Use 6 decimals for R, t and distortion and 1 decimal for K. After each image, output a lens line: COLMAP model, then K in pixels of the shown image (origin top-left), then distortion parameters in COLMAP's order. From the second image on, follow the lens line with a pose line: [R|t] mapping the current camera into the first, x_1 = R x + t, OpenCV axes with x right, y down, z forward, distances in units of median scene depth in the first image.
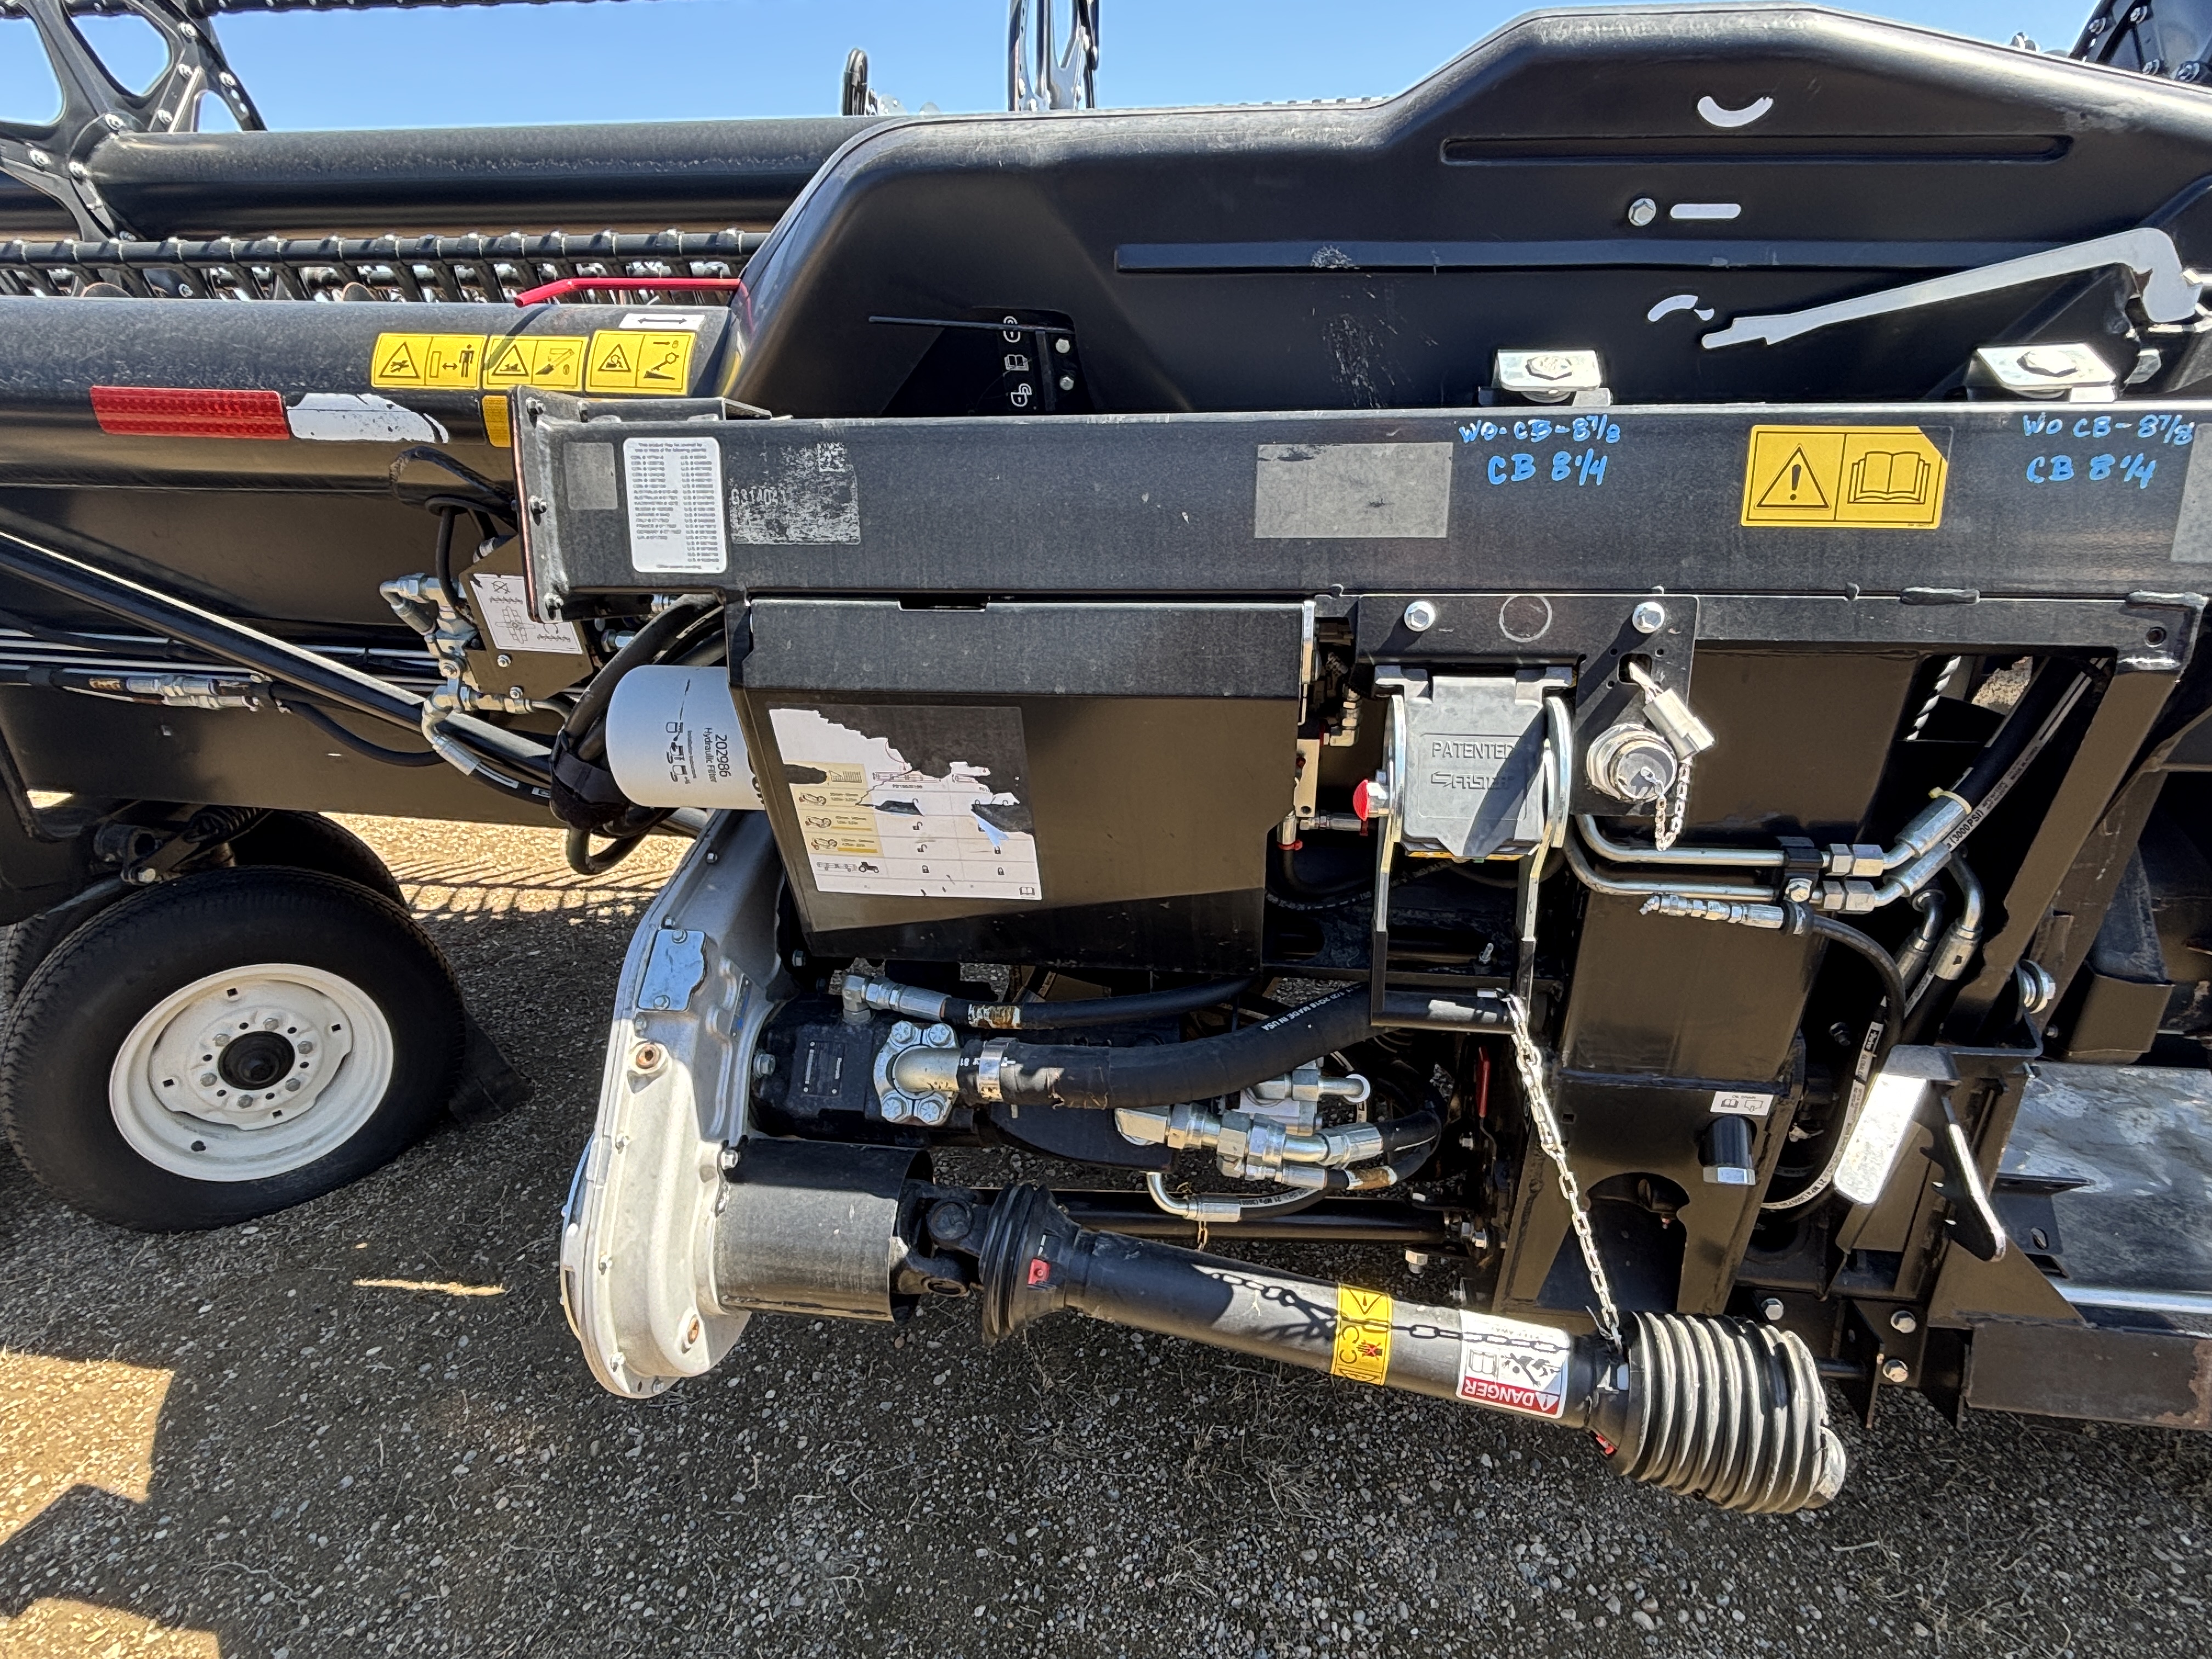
lens RADIAL K [[1207.9, 0, 1099.6], [0, 1207.9, 819.1], [0, 0, 1]] dist [0.022724, 0.001728]
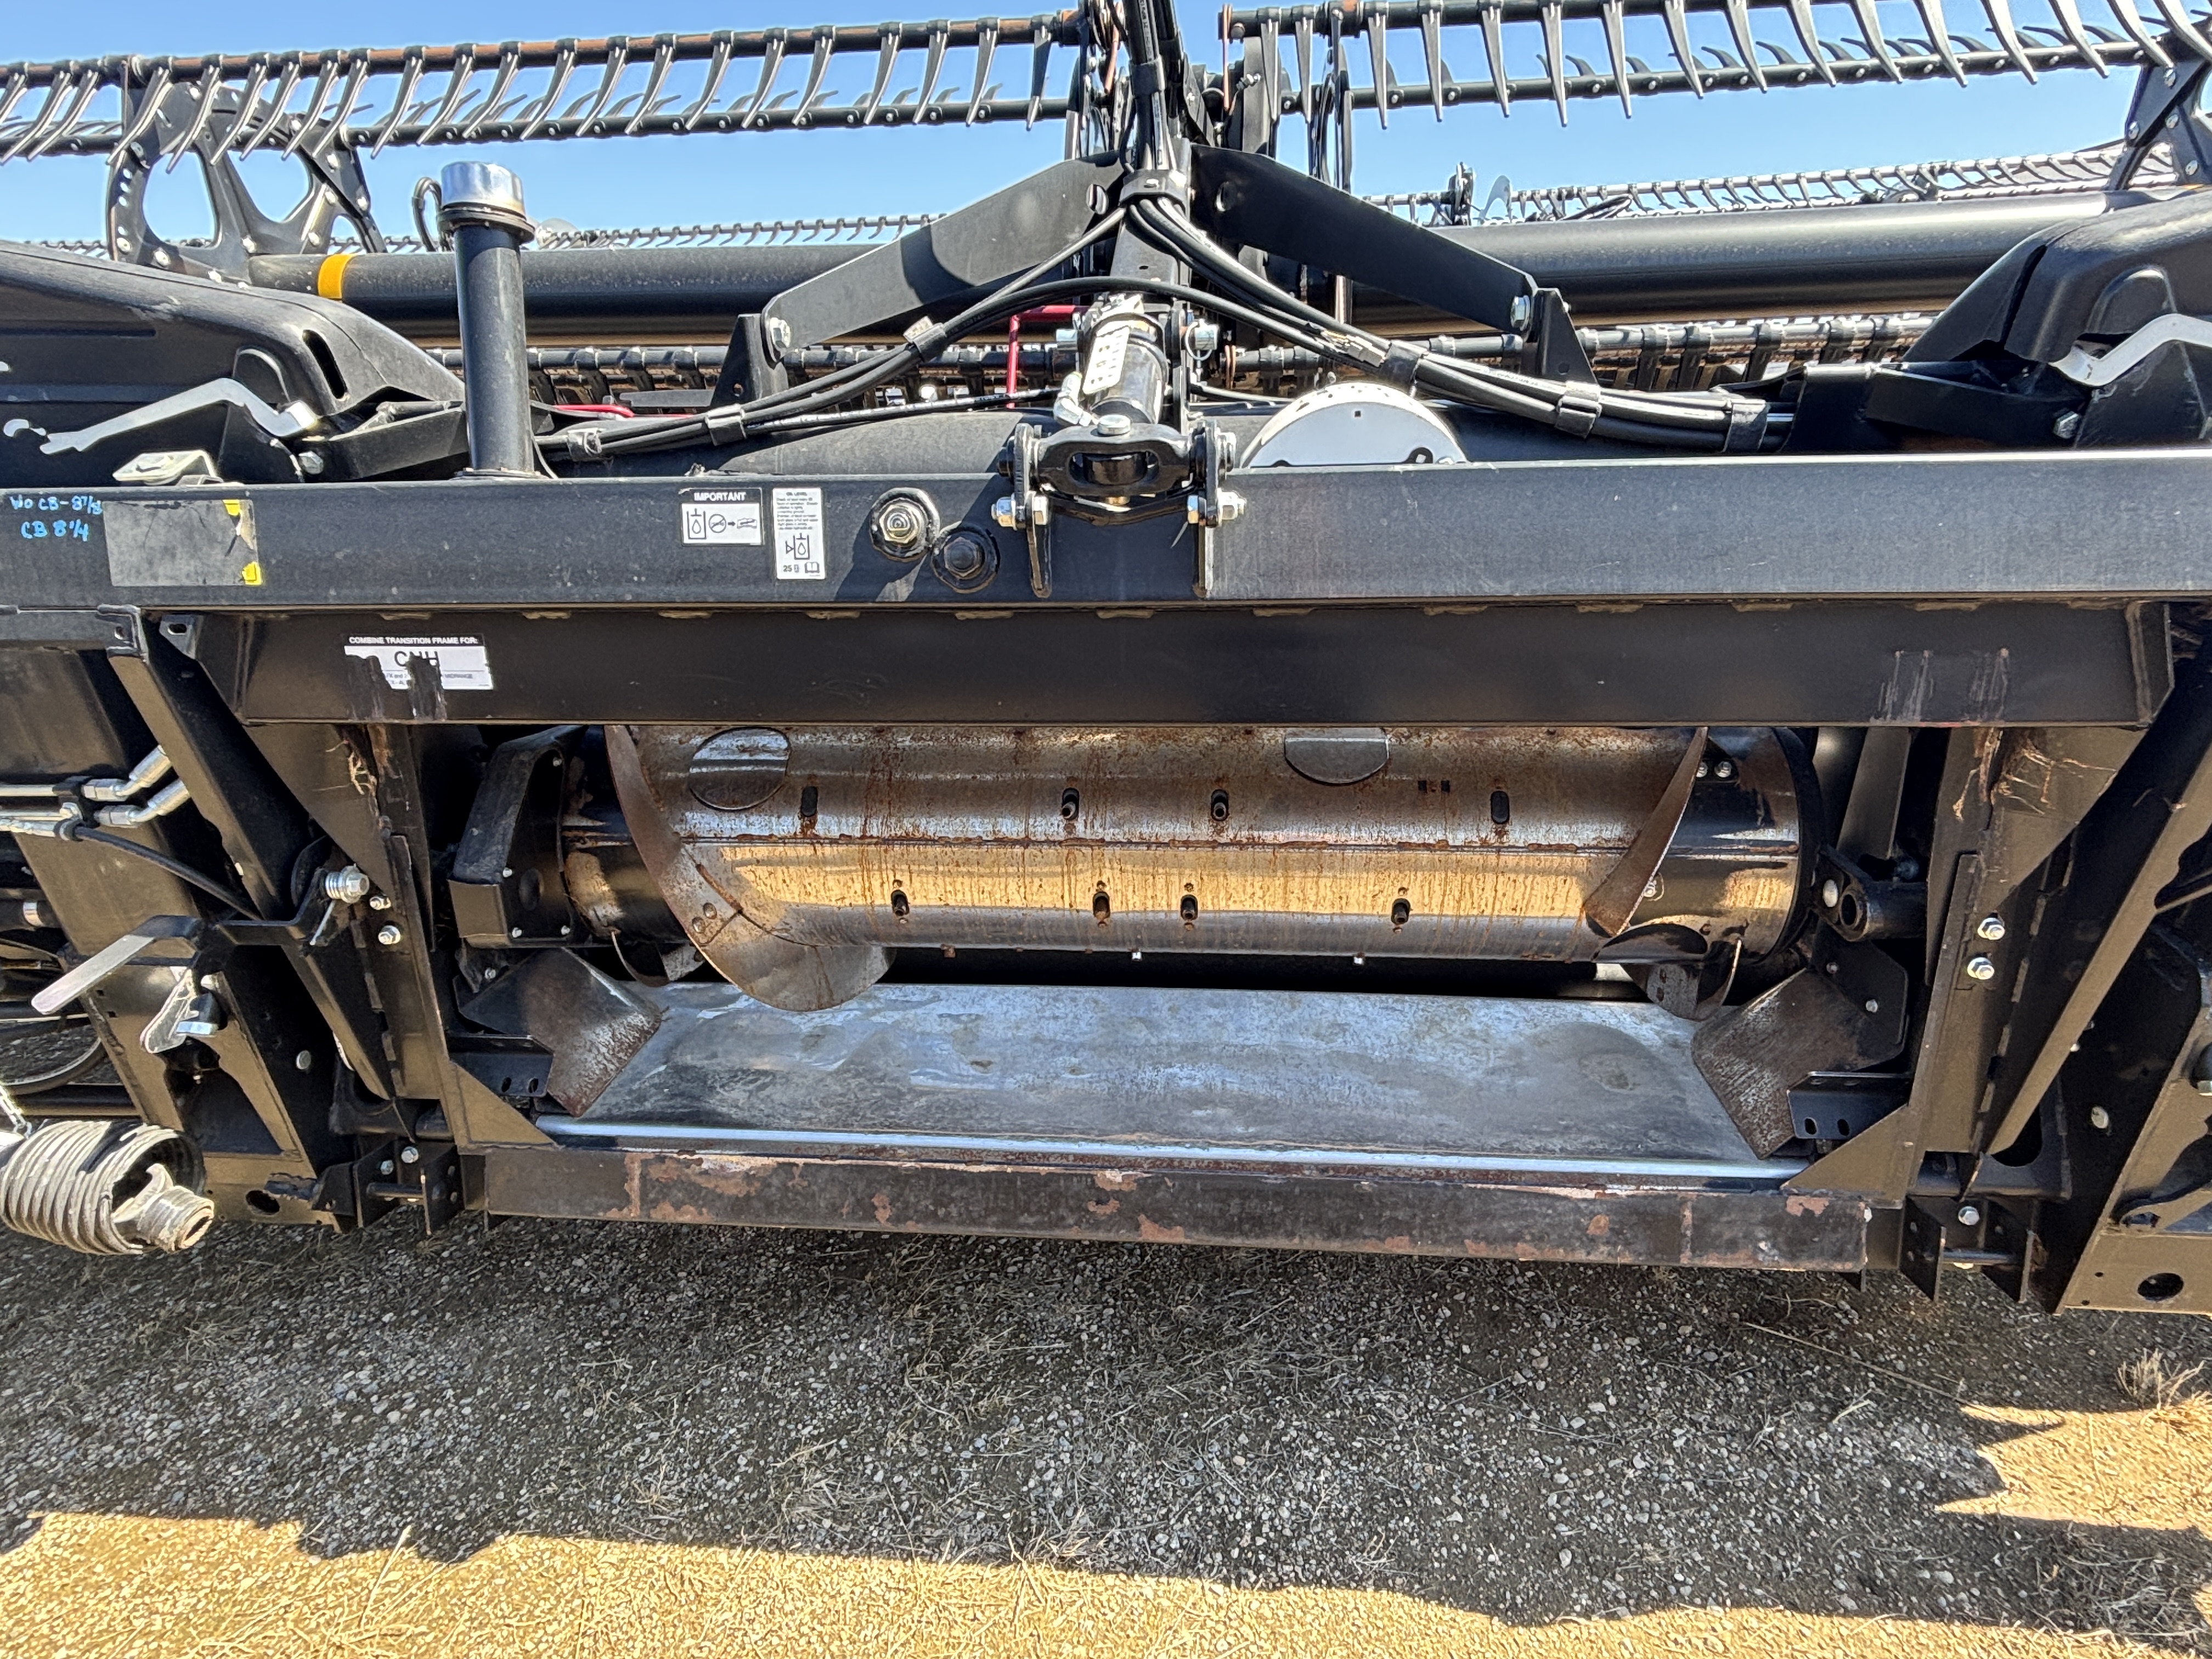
lens RADIAL K [[1207.9, 0, 1114.7], [0, 1207.9, 831.3], [0, 0, 1]] dist [0.022724, 0.001728]
pose [[0.999709, -0.019983, -0.013490, 1.833881], [0.019156, 0.998080, -0.058901, 0.190781], [0.014641, 0.058625, 0.998173, -0.464942]]
